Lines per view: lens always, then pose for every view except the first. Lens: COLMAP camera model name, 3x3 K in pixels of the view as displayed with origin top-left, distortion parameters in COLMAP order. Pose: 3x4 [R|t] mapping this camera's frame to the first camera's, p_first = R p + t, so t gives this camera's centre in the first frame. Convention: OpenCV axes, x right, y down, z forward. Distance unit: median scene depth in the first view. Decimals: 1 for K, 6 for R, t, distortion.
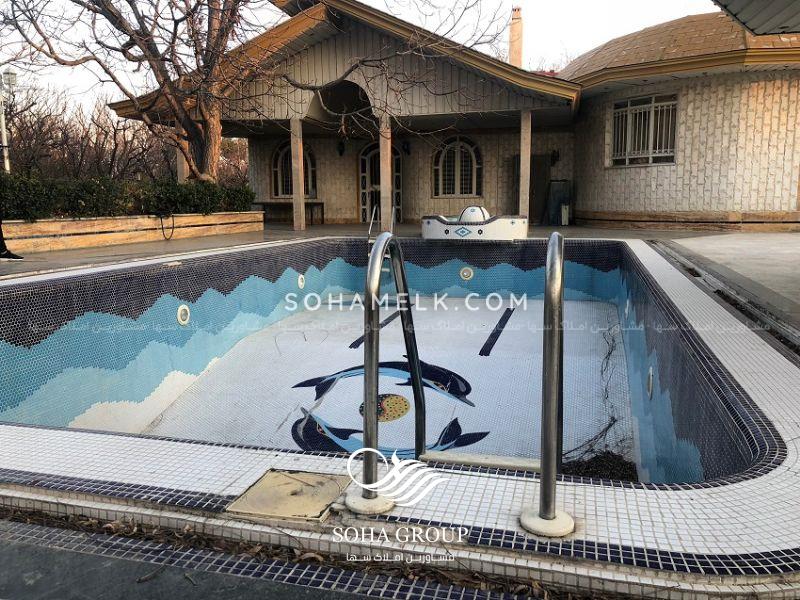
lens RADIAL K [[651.5, 0, 400.0], [0, 651.5, 300.0], [0, 0, 1]] dist [0.008339, 0.004252]
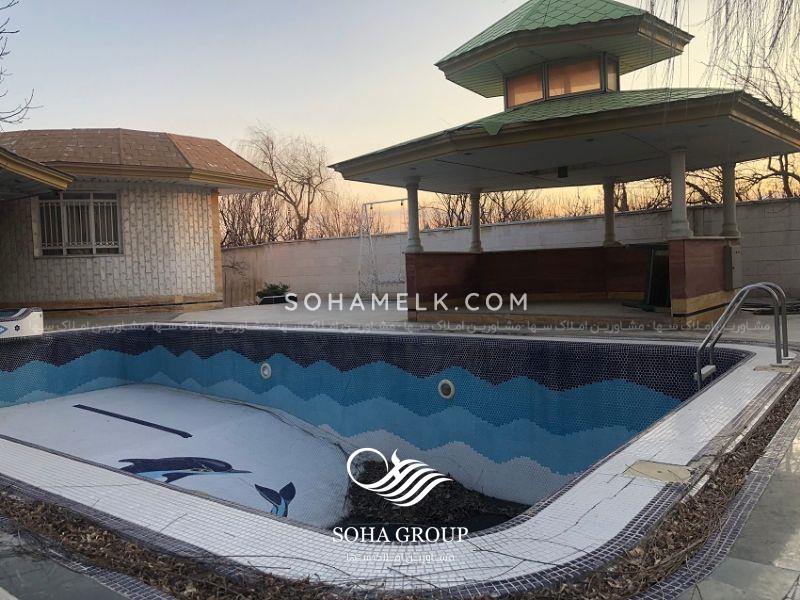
lens RADIAL K [[651.5, 0, 400.0], [0, 651.5, 300.0], [0, 0, 1]] dist [0.008339, 0.004252]
pose [[0.366563, -0.046416, 0.929235, -0.450368], [0.172914, 0.984753, -0.019022, -0.032347], [-0.914184, 0.167650, 0.369000, 0.179722]]
